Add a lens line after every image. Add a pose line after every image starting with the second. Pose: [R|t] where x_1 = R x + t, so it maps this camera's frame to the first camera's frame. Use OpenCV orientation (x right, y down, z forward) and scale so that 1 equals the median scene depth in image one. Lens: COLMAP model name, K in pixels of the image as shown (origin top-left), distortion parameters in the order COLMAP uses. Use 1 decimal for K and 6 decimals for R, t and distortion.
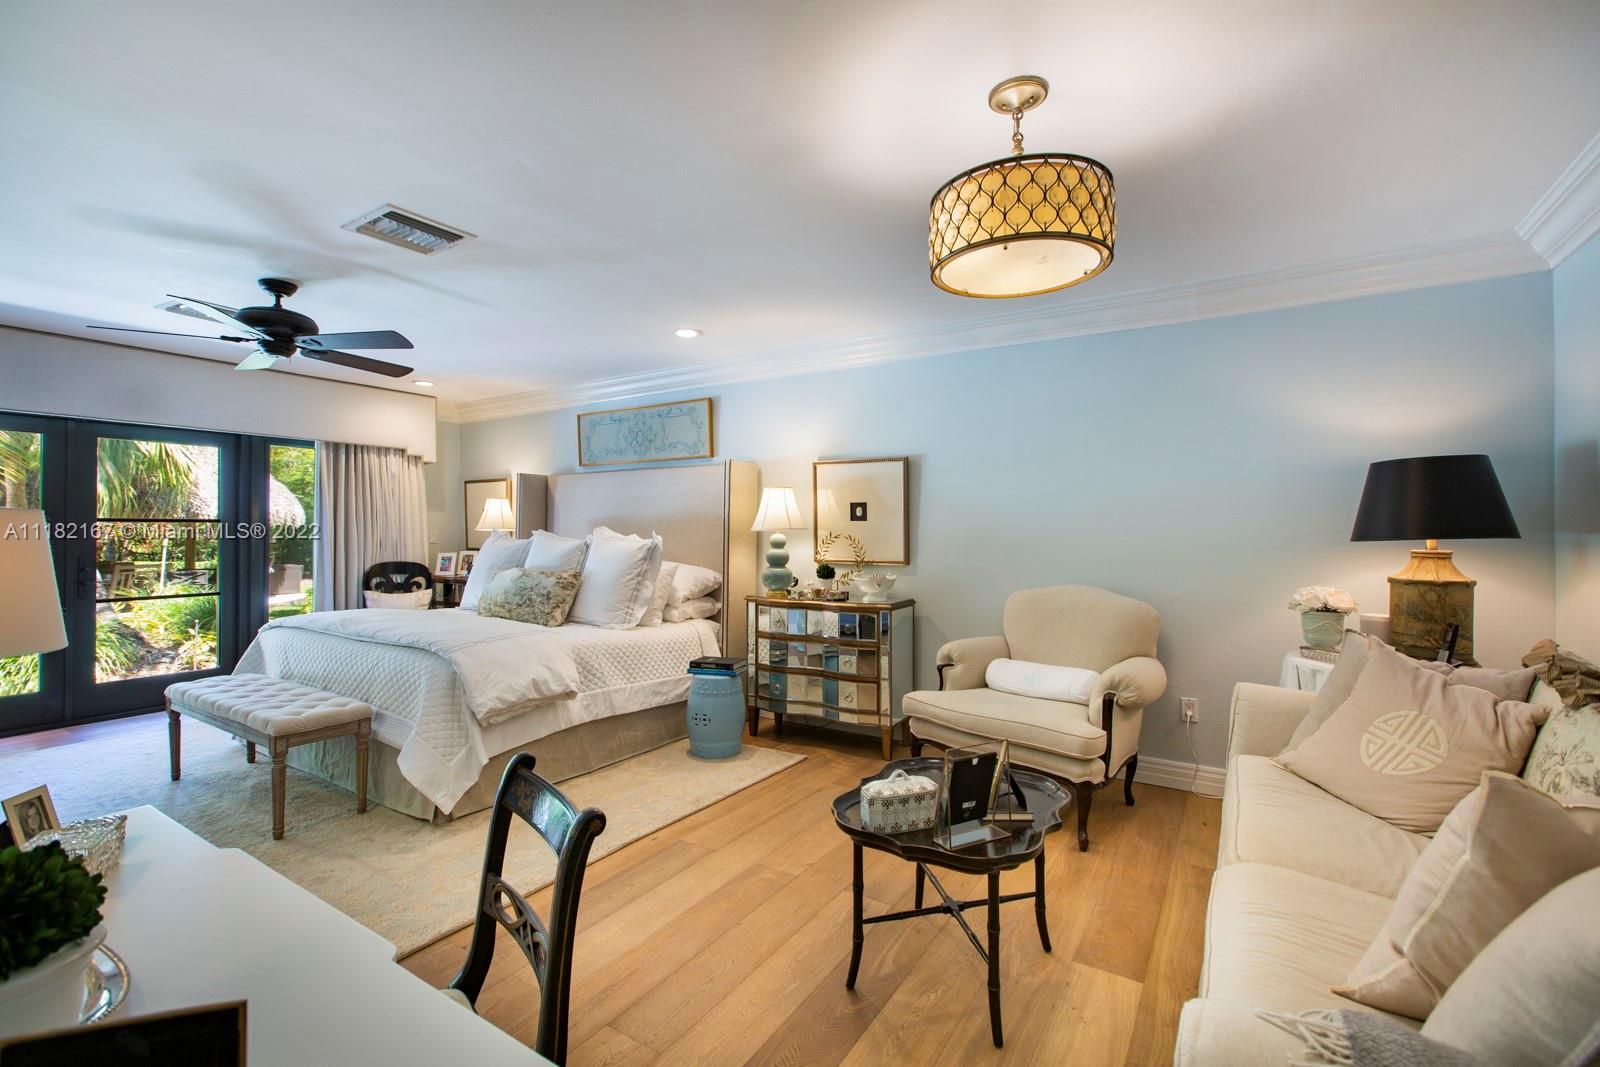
lens RADIAL K [[711.4, 0, 779.1], [0, 711.4, 527.8], [0, 0, 1]] dist [-0.005861, 0.001683]
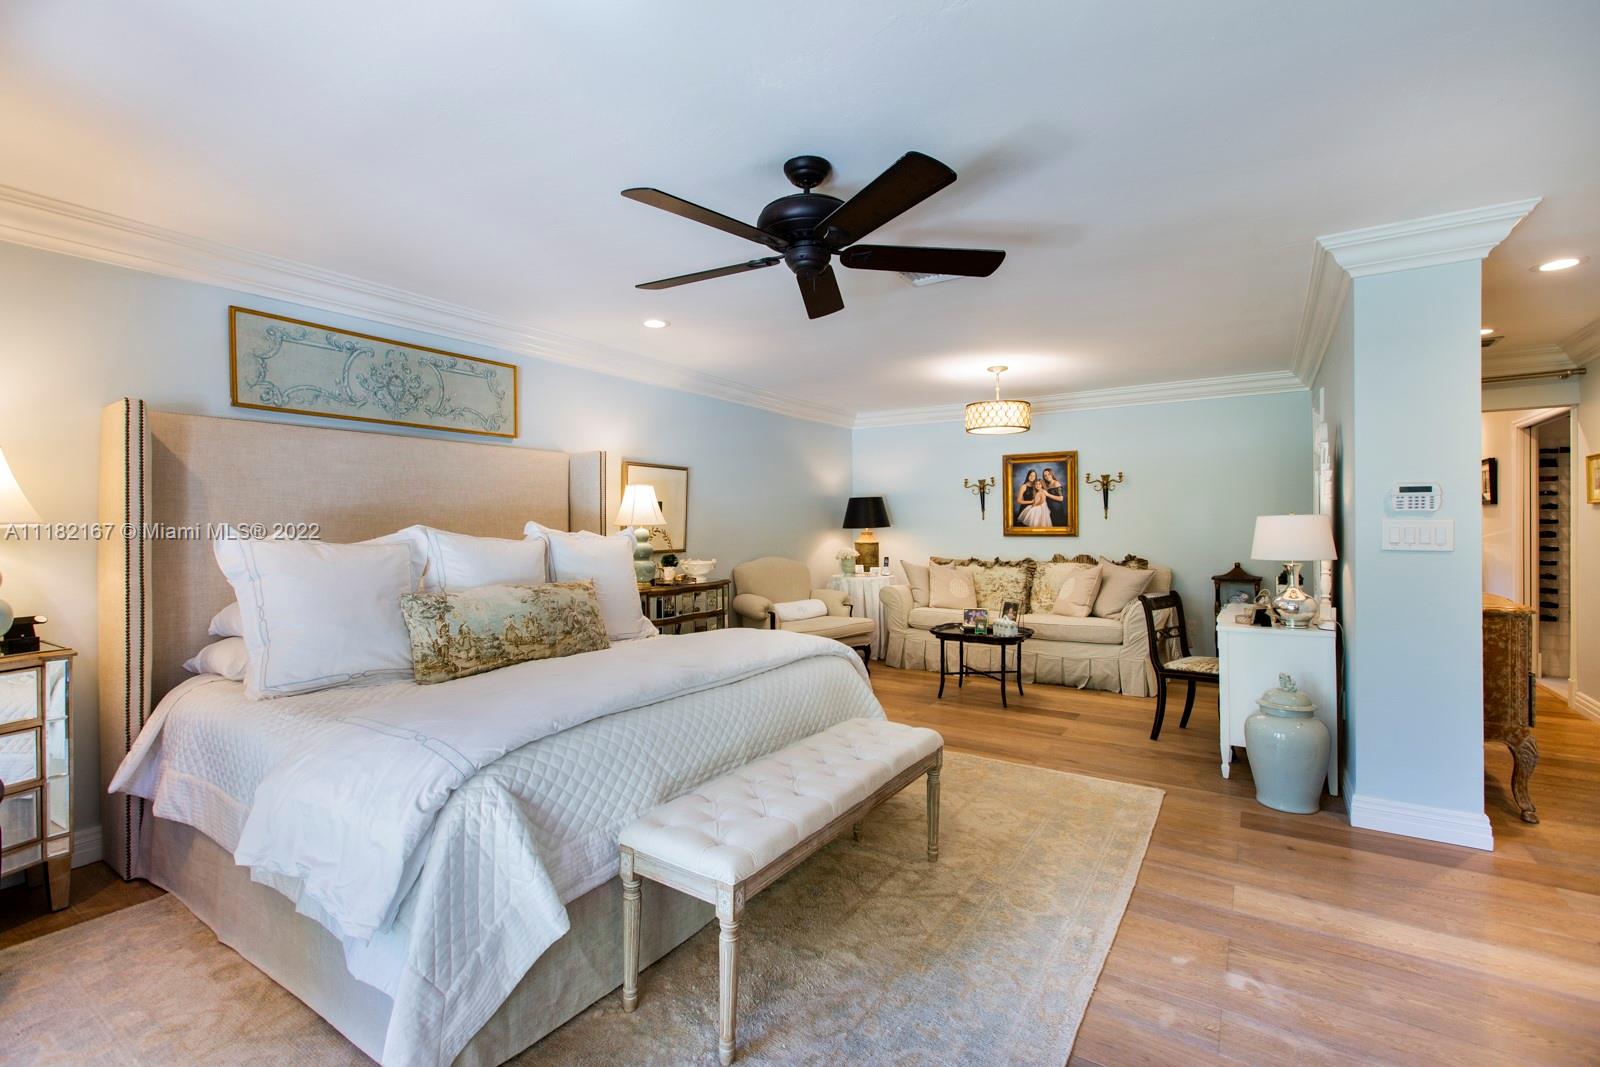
lens RADIAL K [[711.4, 0, 797.5], [0, 711.4, 520.5], [0, 0, 1]] dist [-0.005861, 0.001683]
pose [[-0.001022, 0.004578, 0.999989, -0.968693], [0.001432, 0.999989, -0.004576, 0.001587], [-0.999998, 0.001428, -0.001029, 0.702067]]
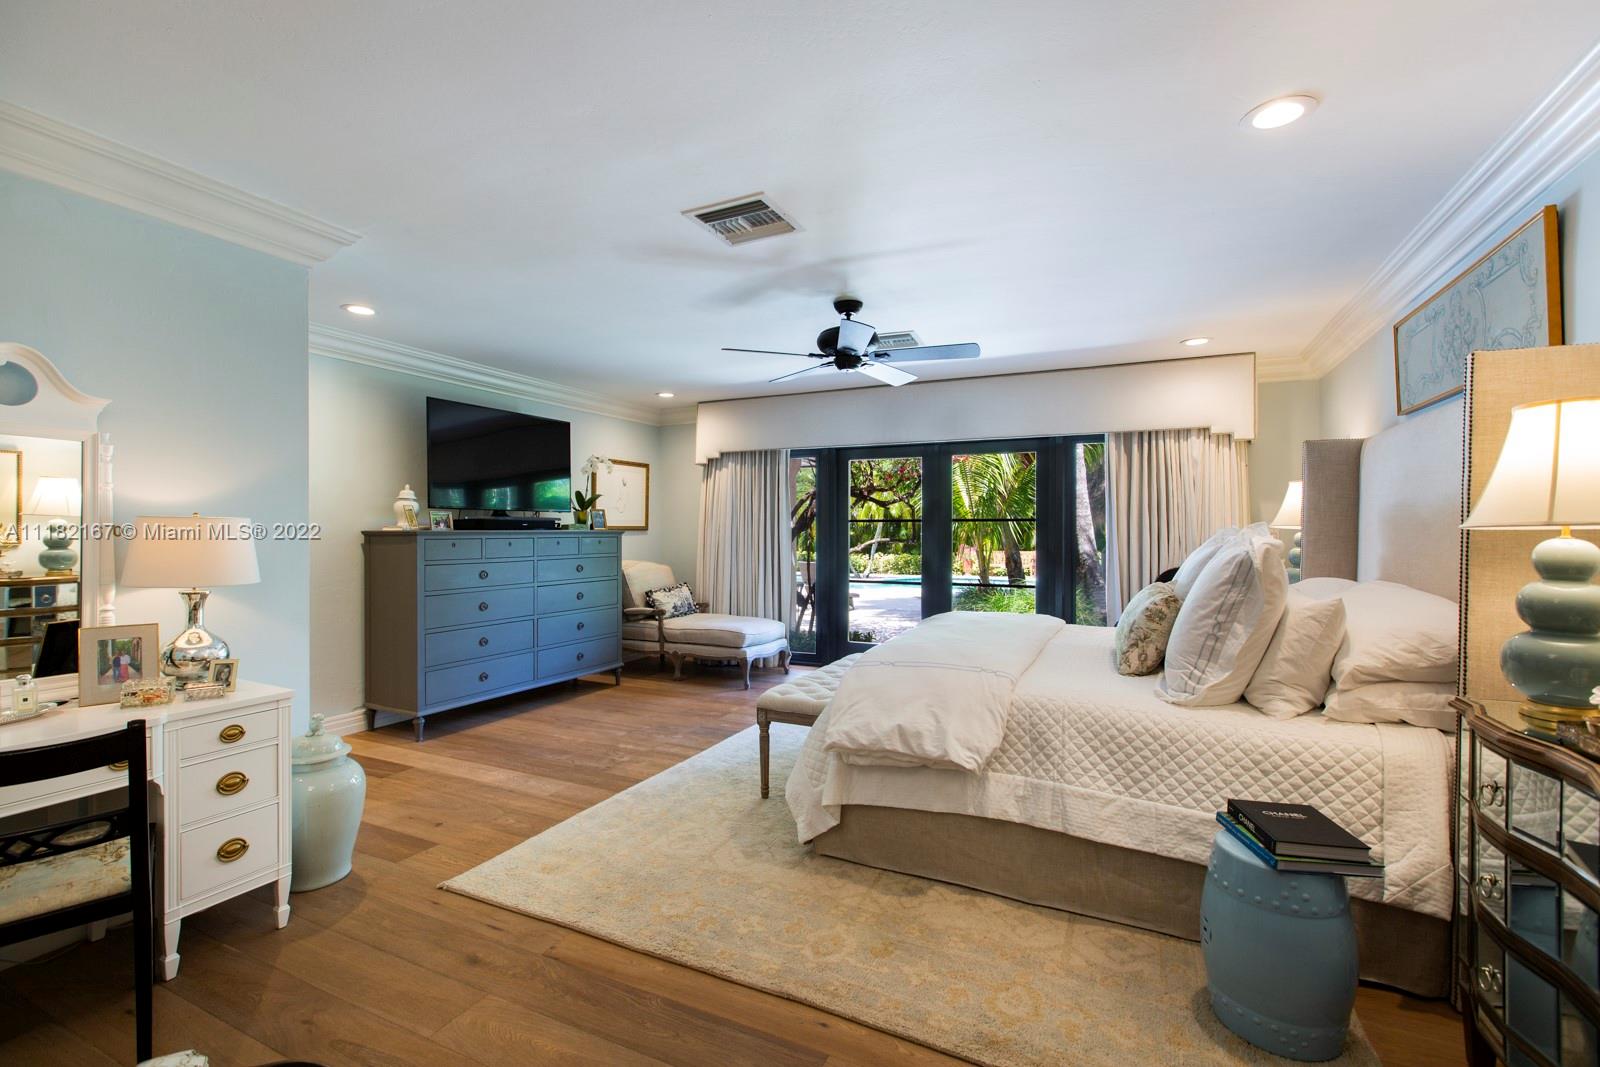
lens RADIAL K [[711.4, 0, 800.6], [0, 711.4, 530.0], [0, 0, 1]] dist [-0.005861, 0.001683]
pose [[0.131484, 0.002264, -0.991316, 0.261725], [0.001963, 0.999995, 0.002544, 0.002728], [0.991316, -0.002280, 0.131479, 0.541737]]
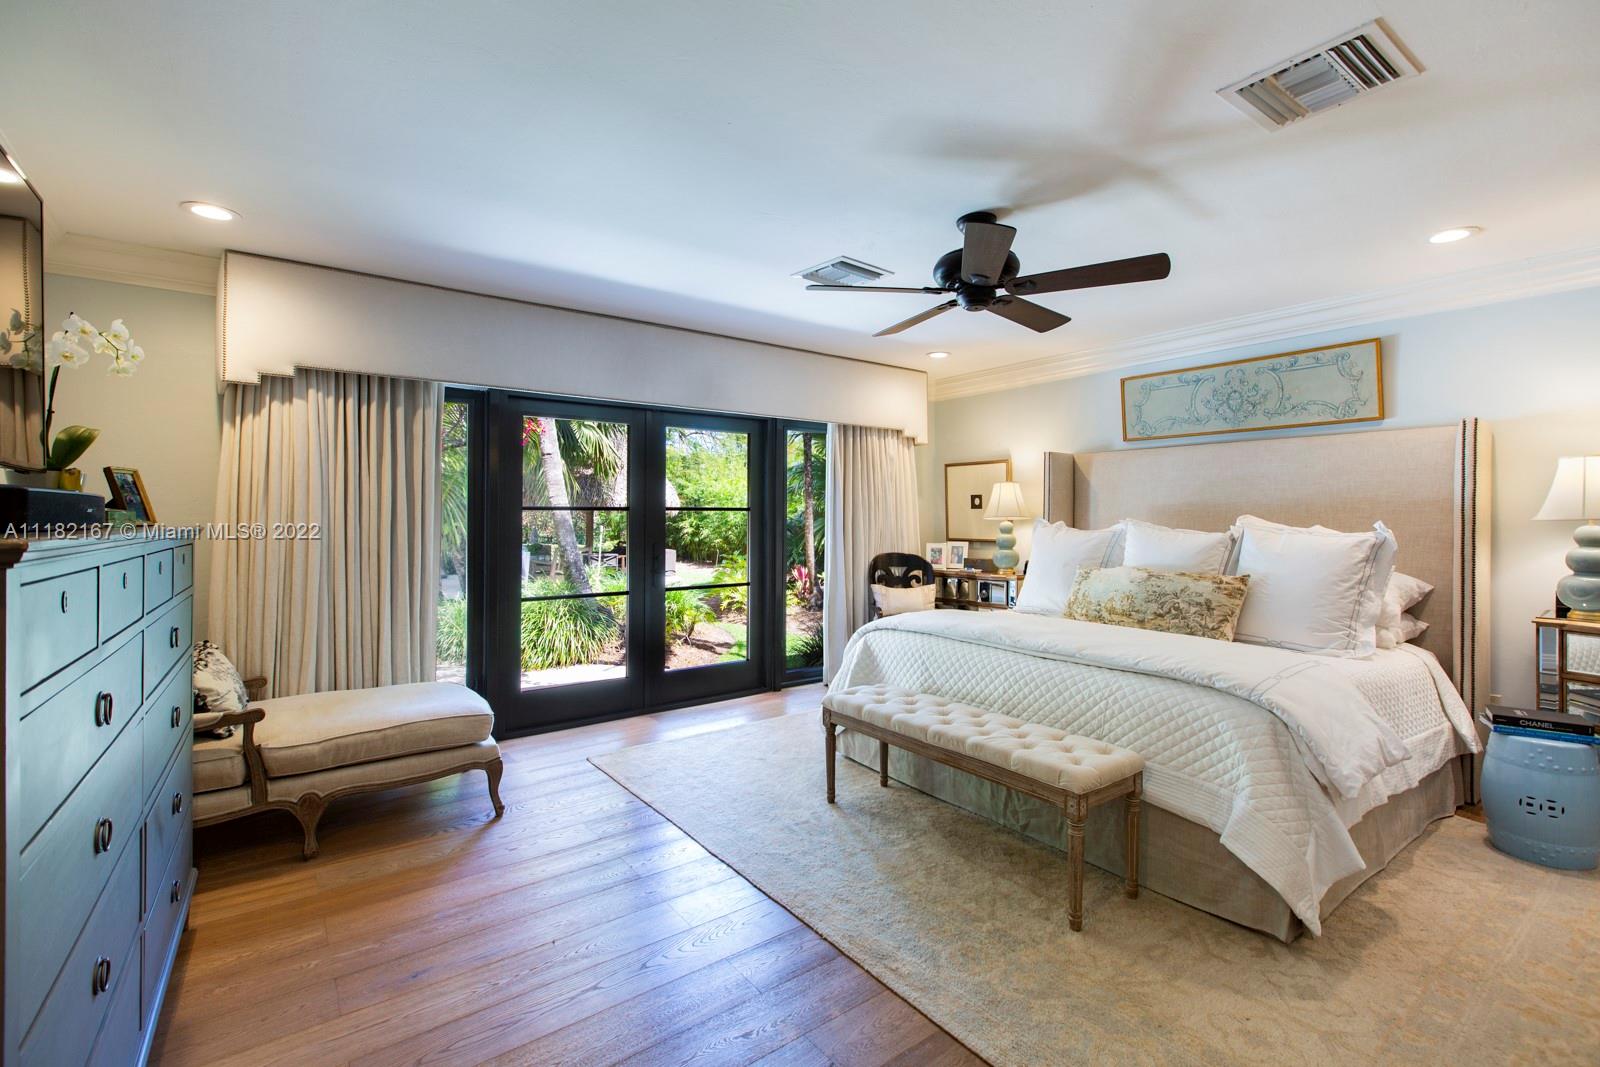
lens RADIAL K [[711.4, 0, 780.1], [0, 711.4, 512.6], [0, 0, 1]] dist [-0.005861, 0.001683]
pose [[0.935643, -0.001832, -0.352944, -0.436021], [0.000574, 0.999993, -0.003670, -0.001582], [0.352948, 0.003231, 0.935637, 0.107389]]
